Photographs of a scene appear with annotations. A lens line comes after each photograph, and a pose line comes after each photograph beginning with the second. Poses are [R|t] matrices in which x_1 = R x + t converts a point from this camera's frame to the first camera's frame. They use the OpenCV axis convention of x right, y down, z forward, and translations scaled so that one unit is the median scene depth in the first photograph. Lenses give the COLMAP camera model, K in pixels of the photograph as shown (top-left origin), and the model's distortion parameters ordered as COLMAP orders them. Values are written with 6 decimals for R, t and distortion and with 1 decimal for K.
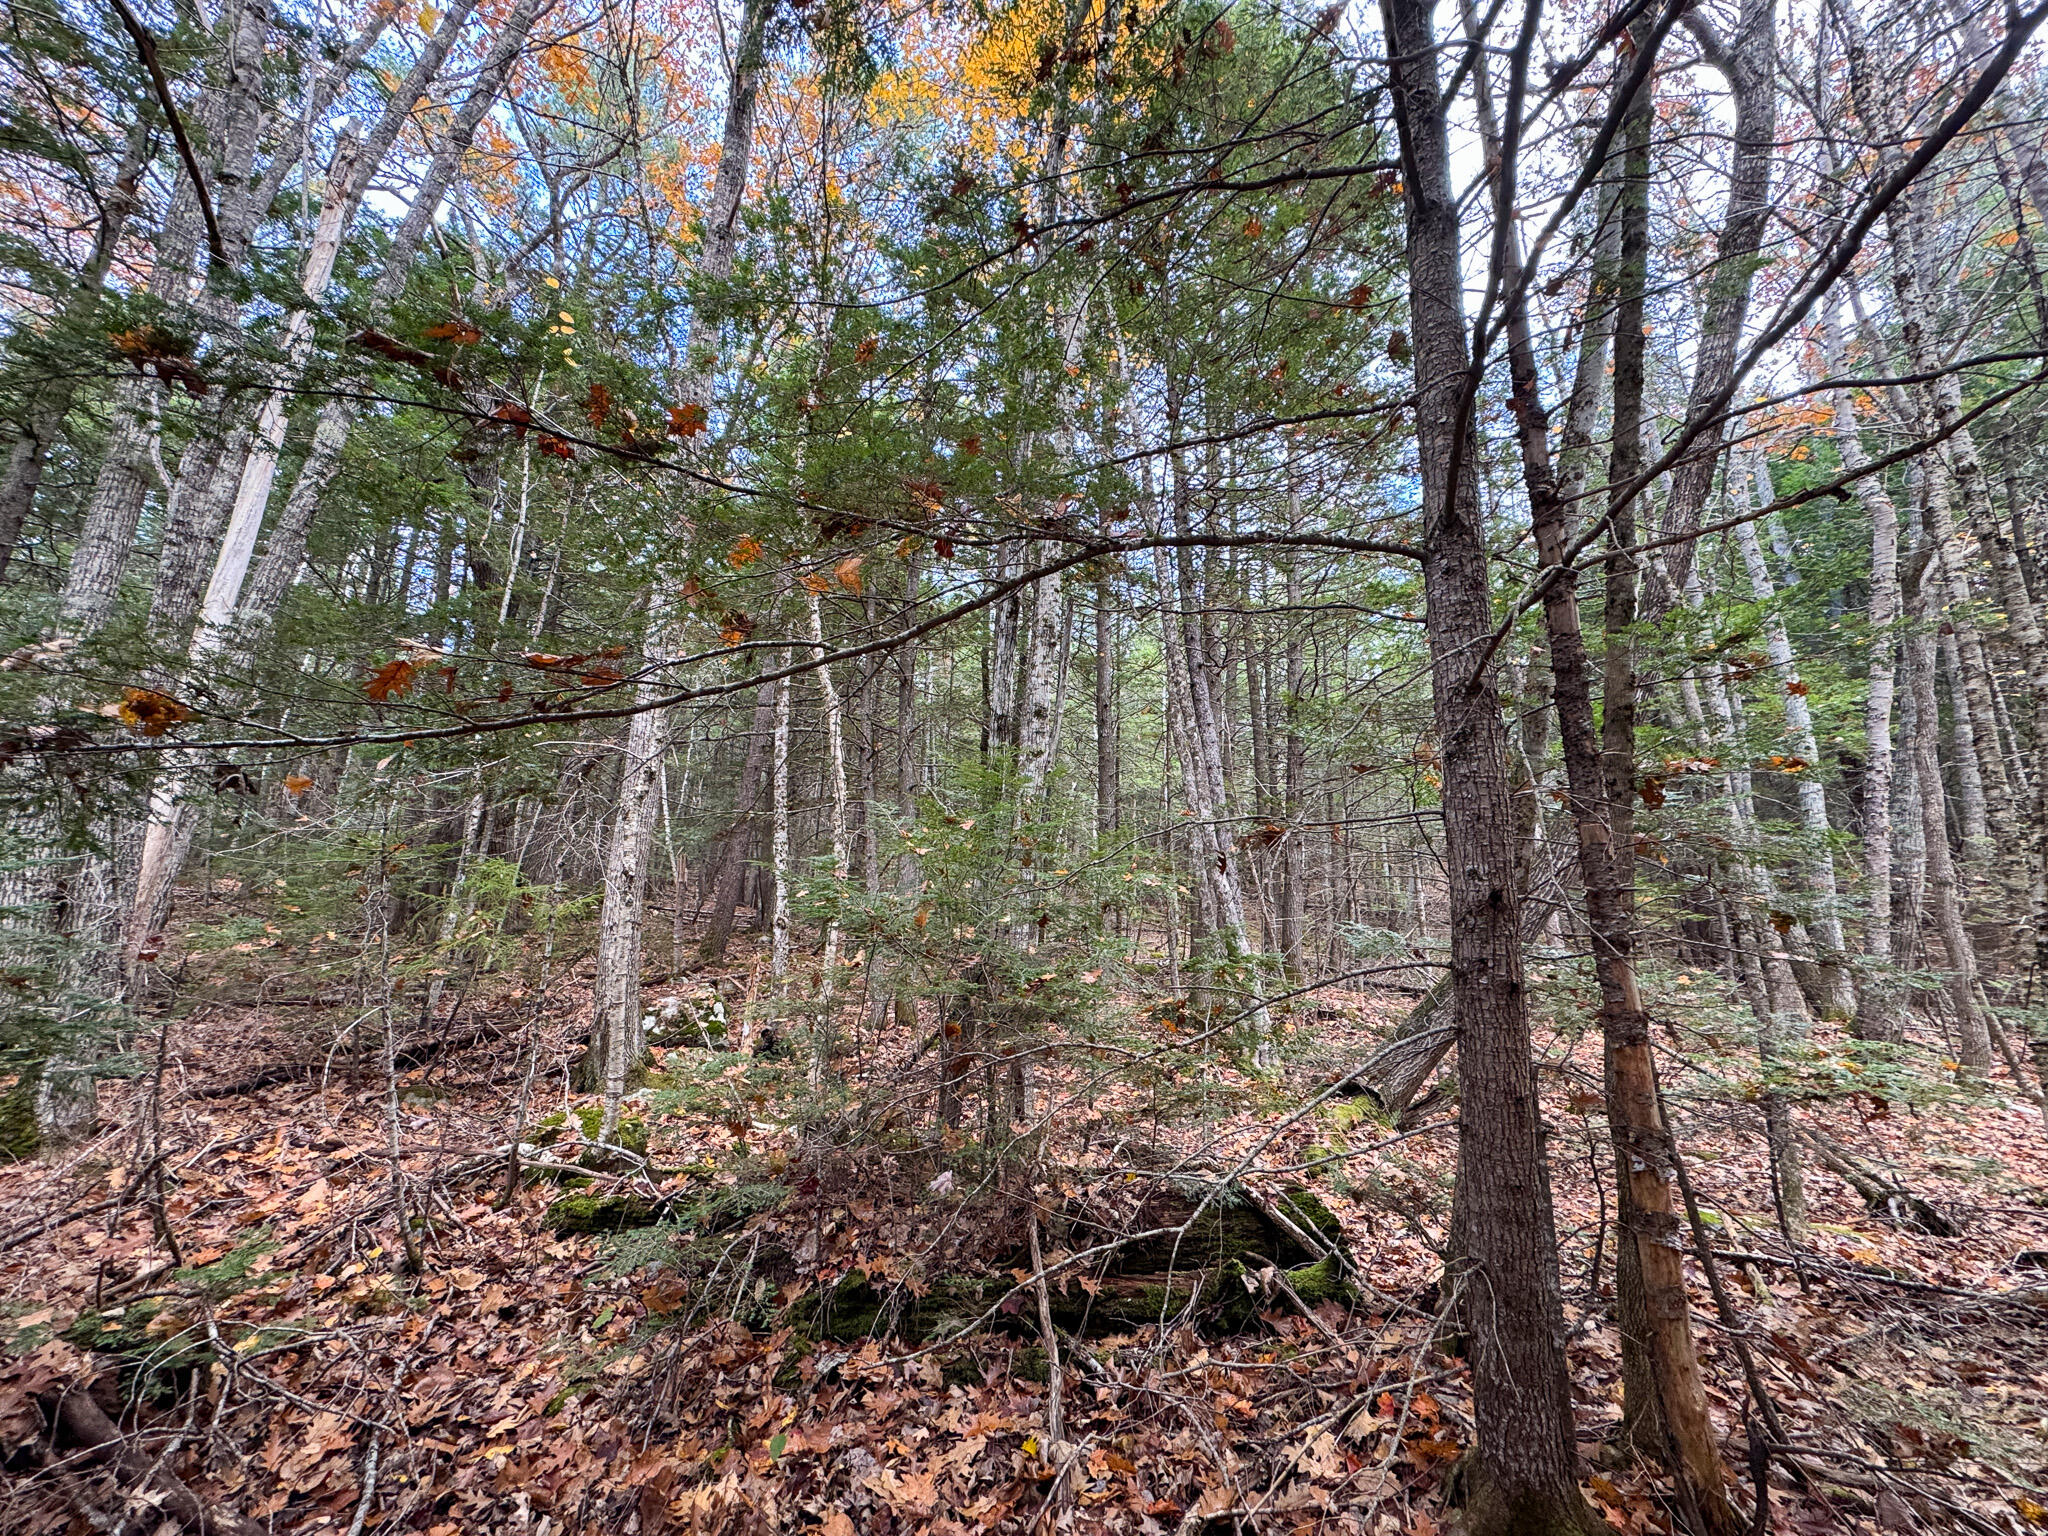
lens RADIAL K [[799.4, 0, 1029.9], [0, 799.4, 769.5], [0, 0, 1]] dist [-0.001300, -0.000120]
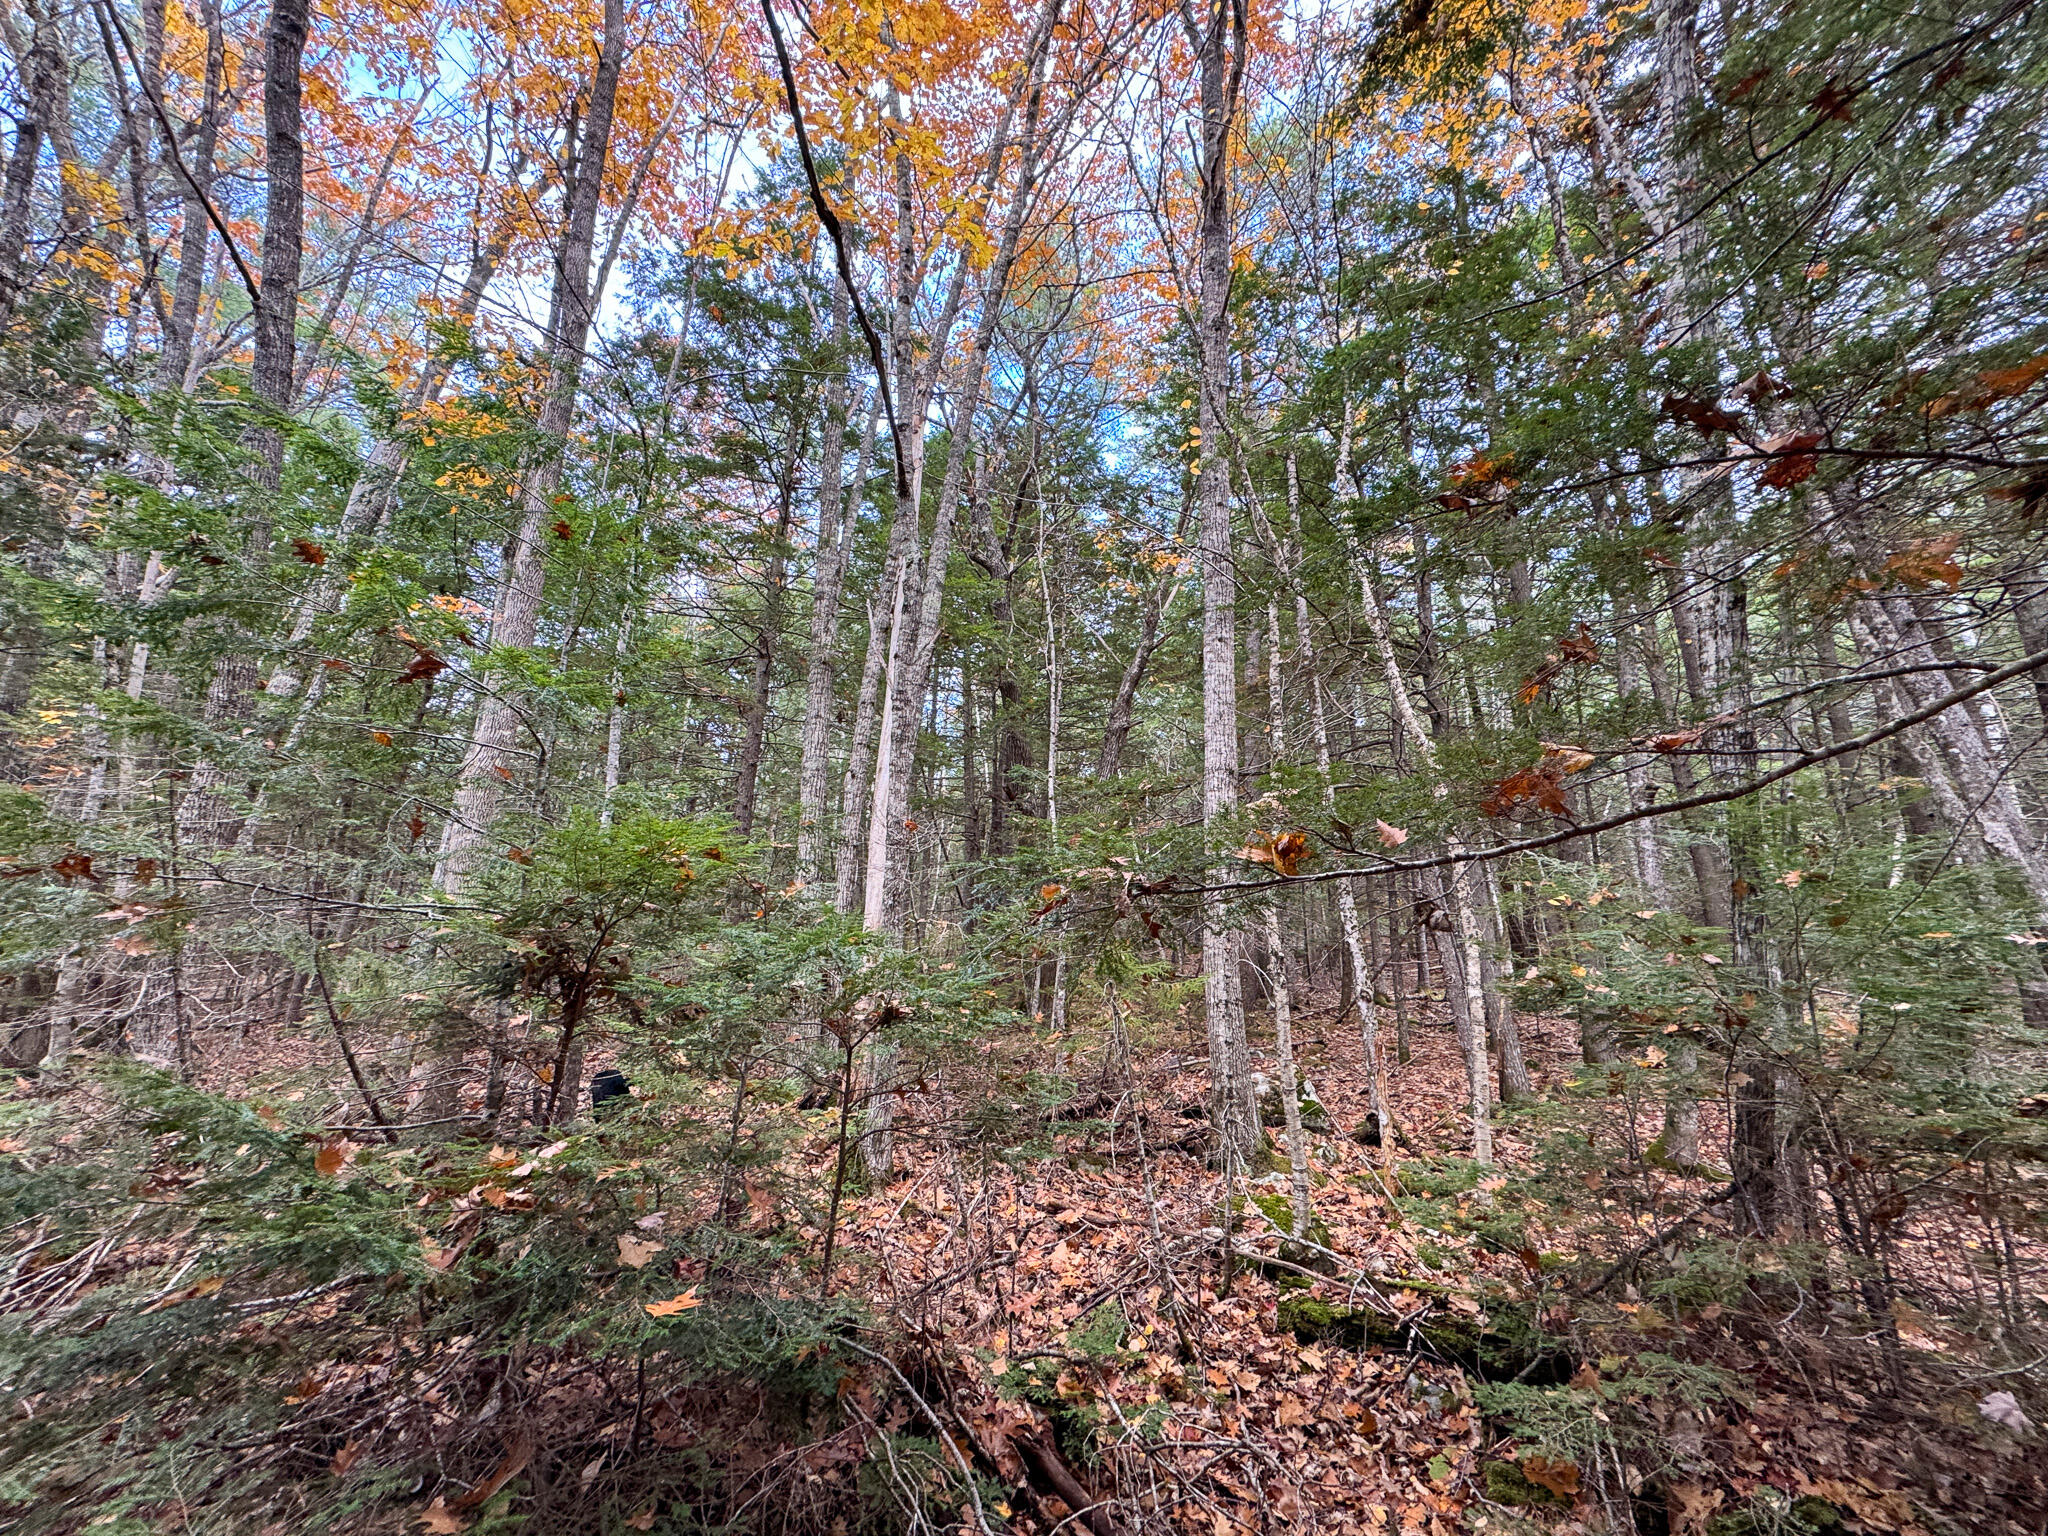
lens RADIAL K [[799.4, 0, 1029.9], [0, 799.4, 769.5], [0, 0, 1]] dist [-0.001300, -0.000120]
pose [[0.862986, -0.145269, -0.483892, -0.413375], [0.111625, 0.988925, -0.097810, -0.053187], [0.492742, 0.030394, 0.869645, -0.025079]]
